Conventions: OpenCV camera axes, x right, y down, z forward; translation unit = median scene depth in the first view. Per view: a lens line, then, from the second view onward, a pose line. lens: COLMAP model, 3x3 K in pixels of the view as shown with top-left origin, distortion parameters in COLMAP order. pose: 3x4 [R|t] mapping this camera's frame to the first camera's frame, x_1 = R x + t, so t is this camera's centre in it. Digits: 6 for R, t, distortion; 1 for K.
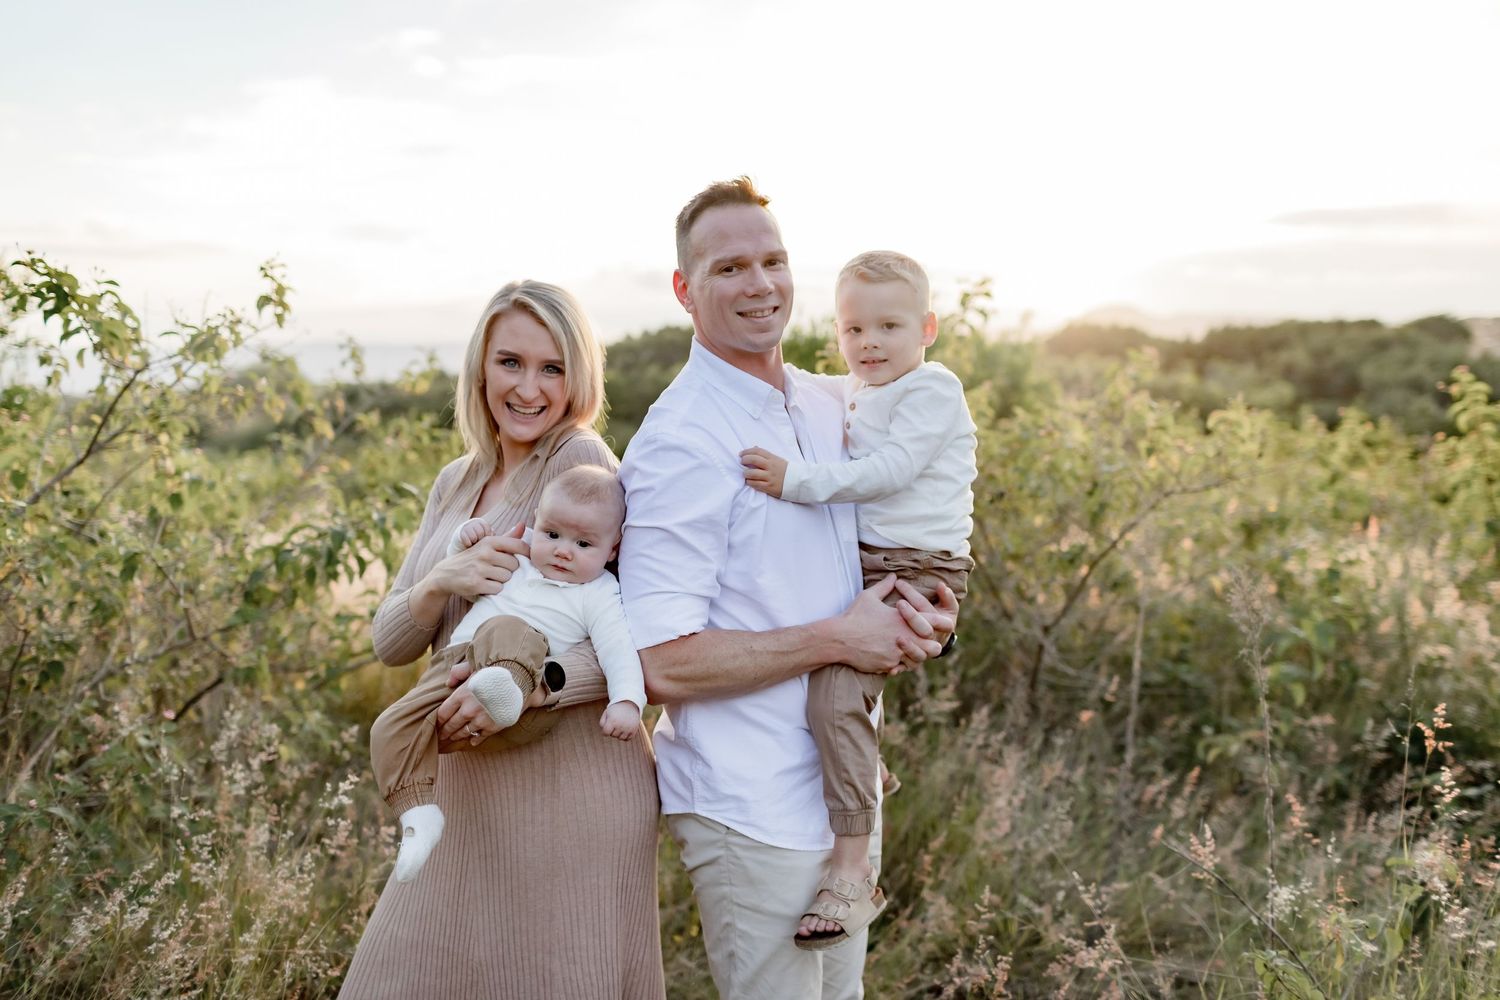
lens RADIAL K [[1377.5, 0, 735.0], [0, 1377.5, 501.5], [0, 0, 1]] dist [-0.007592, 0.000000]
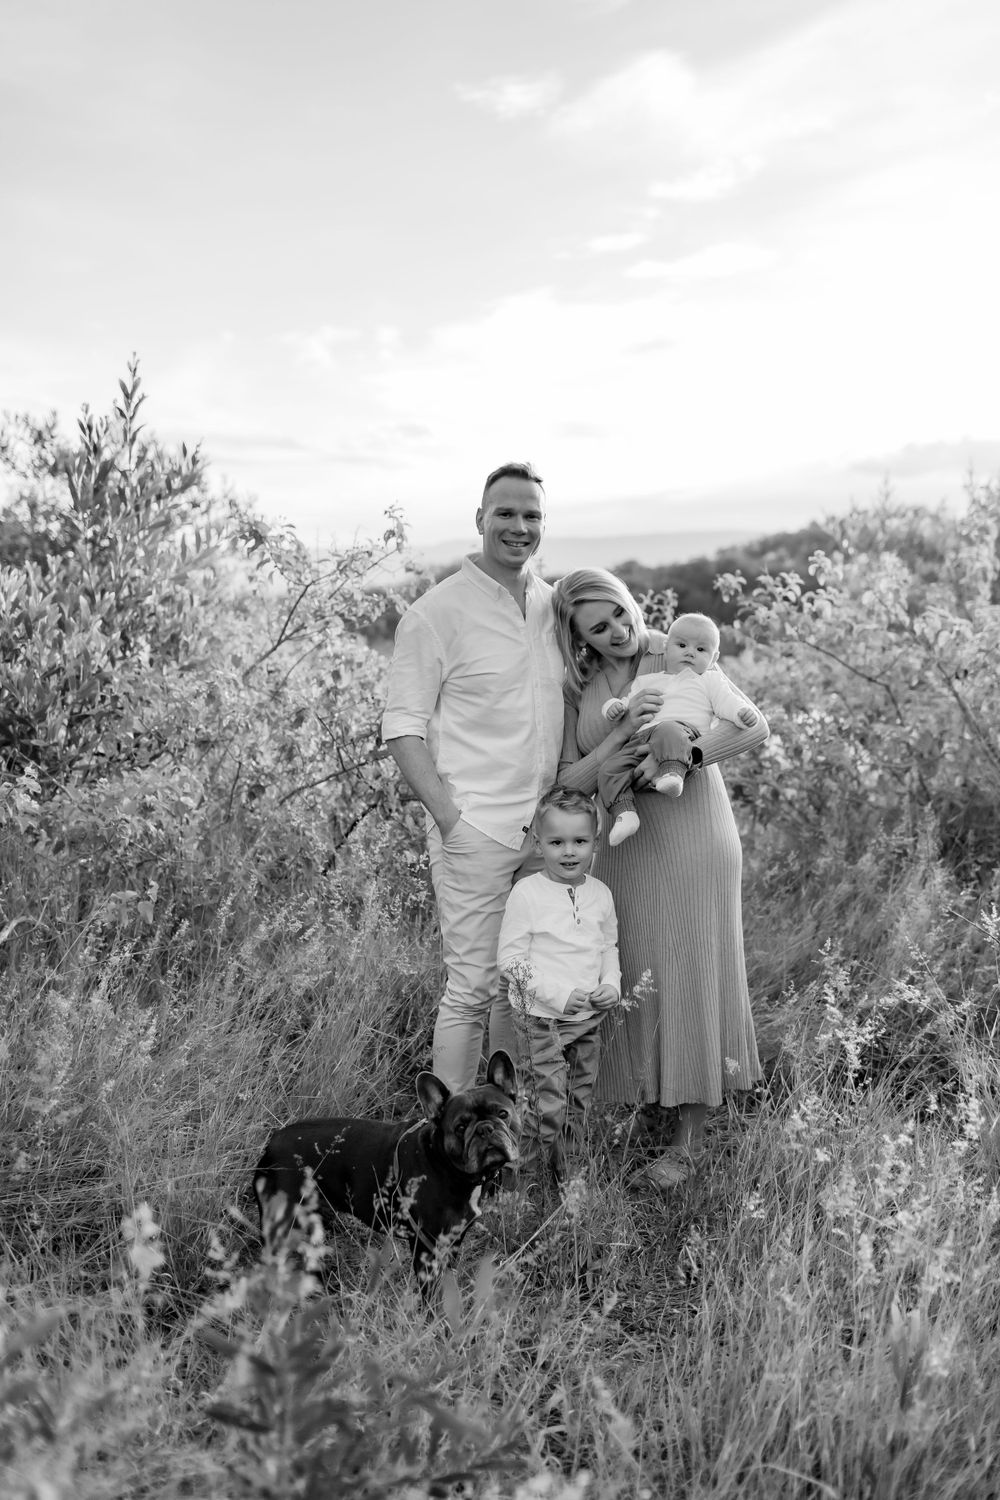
lens RADIAL K [[1377.5, 0, 493.9], [0, 1377.5, 754.8], [0, 0, 1]] dist [-0.007592, 0.000000]
pose [[0.951817, 0.016834, -0.306203, 0.199851], [-0.002741, 0.998919, 0.046397, 0.015805], [0.306653, -0.043322, 0.950835, -0.329080]]
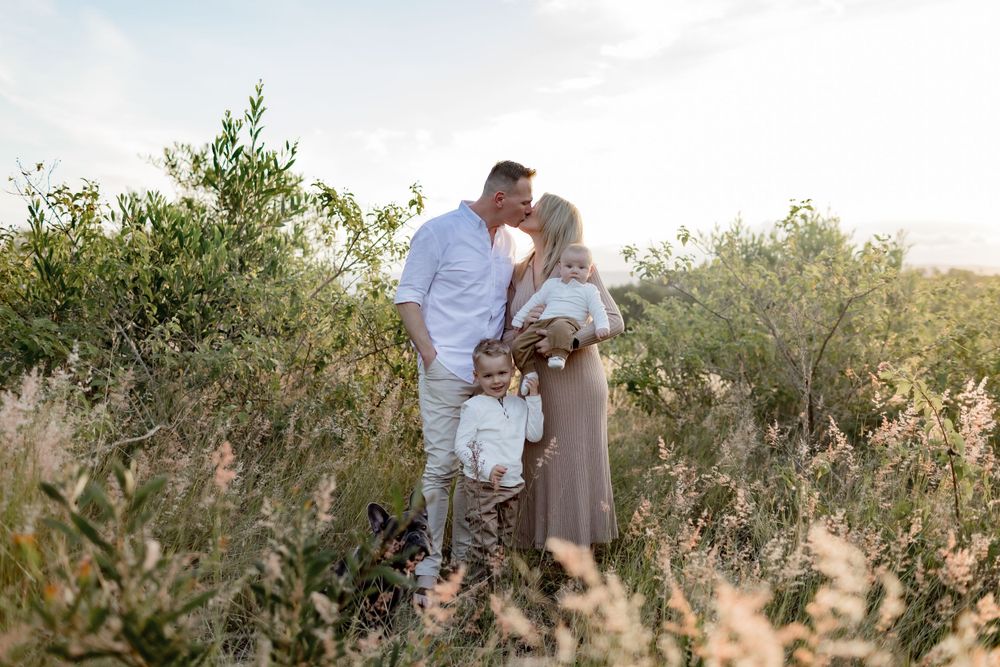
lens RADIAL K [[918.3, 0, 489.6], [0, 918.3, 333.5], [0, 0, 1]] dist [-0.007592, 0.000000]
pose [[0.950898, 0.032894, -0.307752, 0.247863], [-0.047559, 0.998056, -0.040271, 0.123048], [0.305830, 0.052930, 0.950614, -0.381099]]
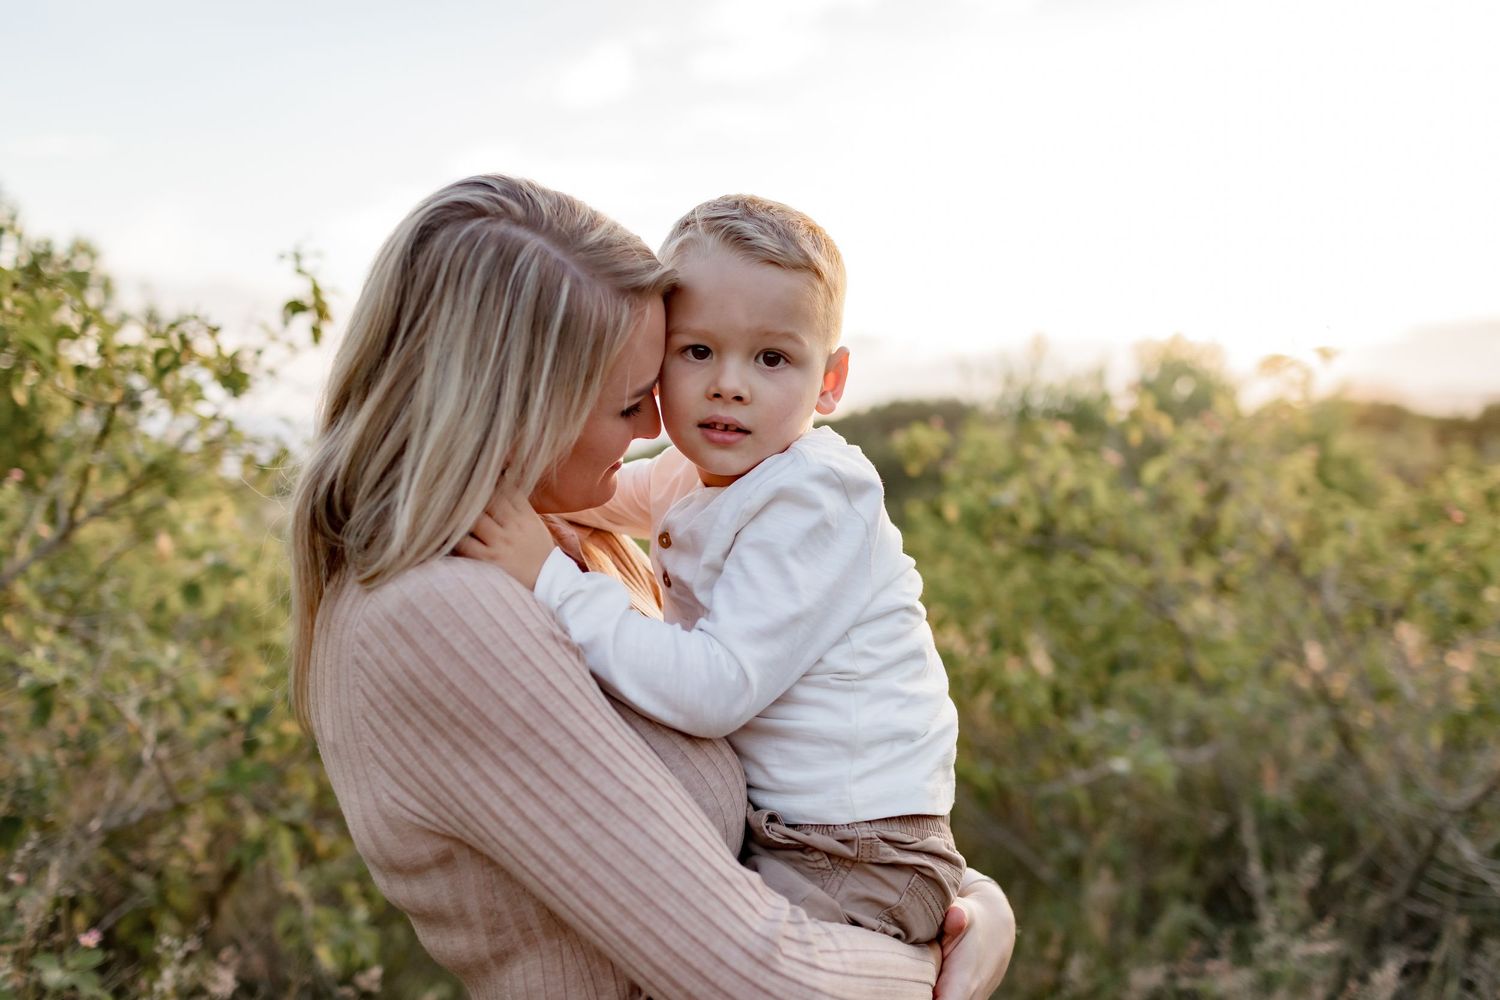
lens RADIAL K [[1377.5, 0, 753.7], [0, 1377.5, 498.9], [0, 0, 1]] dist [-0.007592, 0.000000]
pose [[0.988676, 0.014135, -0.149400, -0.013597], [-0.022412, 0.998297, -0.053862, -0.018959], [0.148385, 0.056600, 0.987309, 0.364594]]
